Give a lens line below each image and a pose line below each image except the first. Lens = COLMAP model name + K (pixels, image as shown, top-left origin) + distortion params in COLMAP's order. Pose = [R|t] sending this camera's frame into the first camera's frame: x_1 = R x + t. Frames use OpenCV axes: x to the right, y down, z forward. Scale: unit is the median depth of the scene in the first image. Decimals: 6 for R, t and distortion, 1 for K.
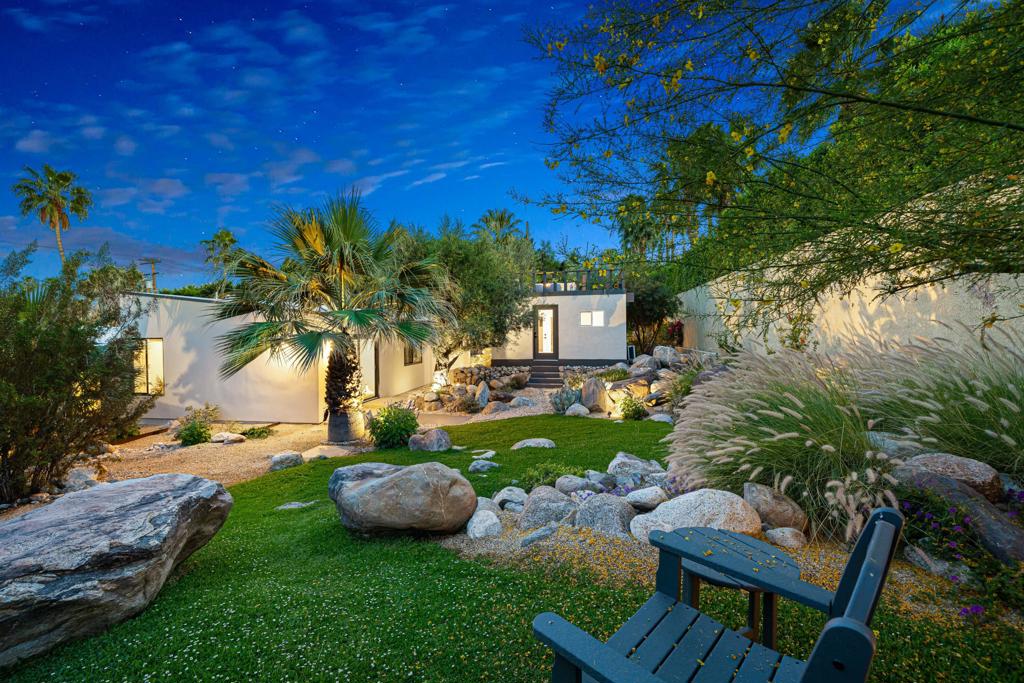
lens RADIAL K [[422.8, 0, 505.9], [0, 422.8, 341.6], [0, 0, 1]] dist [0.000285, 0.000084]
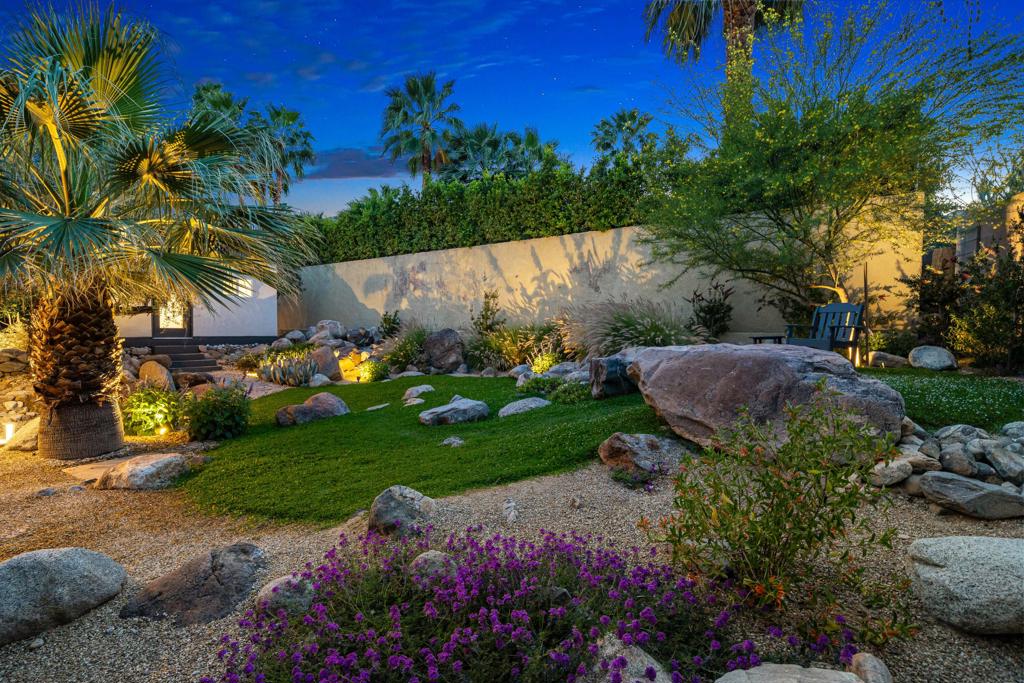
lens RADIAL K [[452.1, 0, 512.0], [0, 452.1, 332.2], [0, 0, 1]] dist [0.000802, 0.000107]
pose [[0.413555, 0.003322, 0.910473, -0.529716], [0.008918, 0.999931, -0.007699, 0.062526], [-0.910436, 0.011304, 0.413496, 0.185260]]
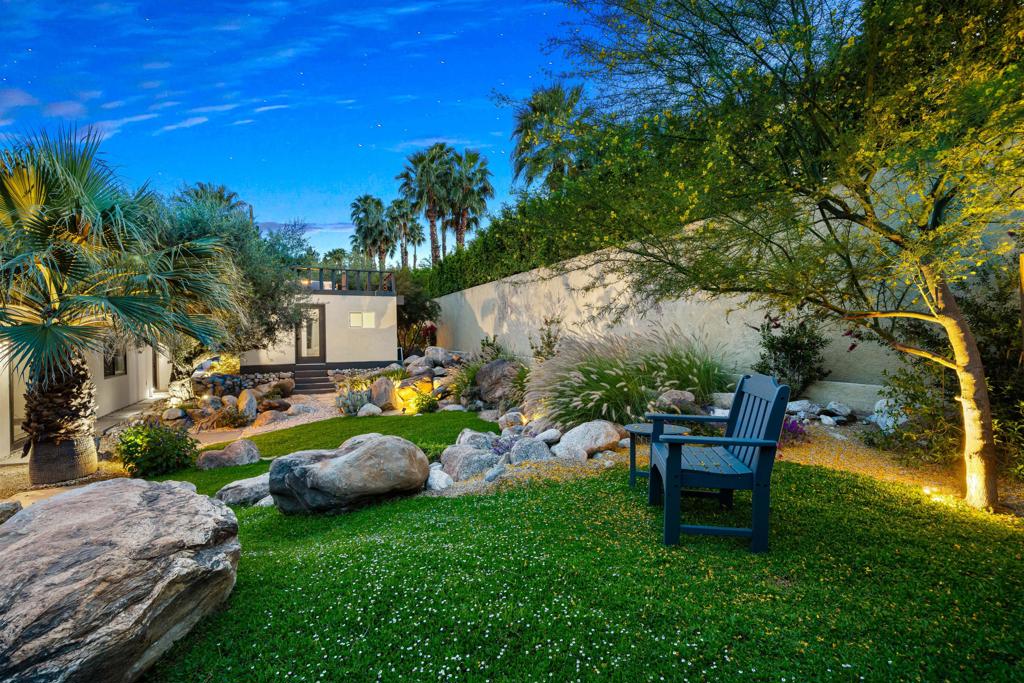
lens RADIAL K [[440.6, 0, 509.2], [0, 440.6, 344.4], [0, 0, 1]] dist [0.003118, 0.000551]
pose [[0.812196, -0.009278, 0.583311, -0.156584], [0.014789, 0.999880, -0.004688, 0.016298], [-0.583198, 0.012434, 0.812235, -0.030436]]
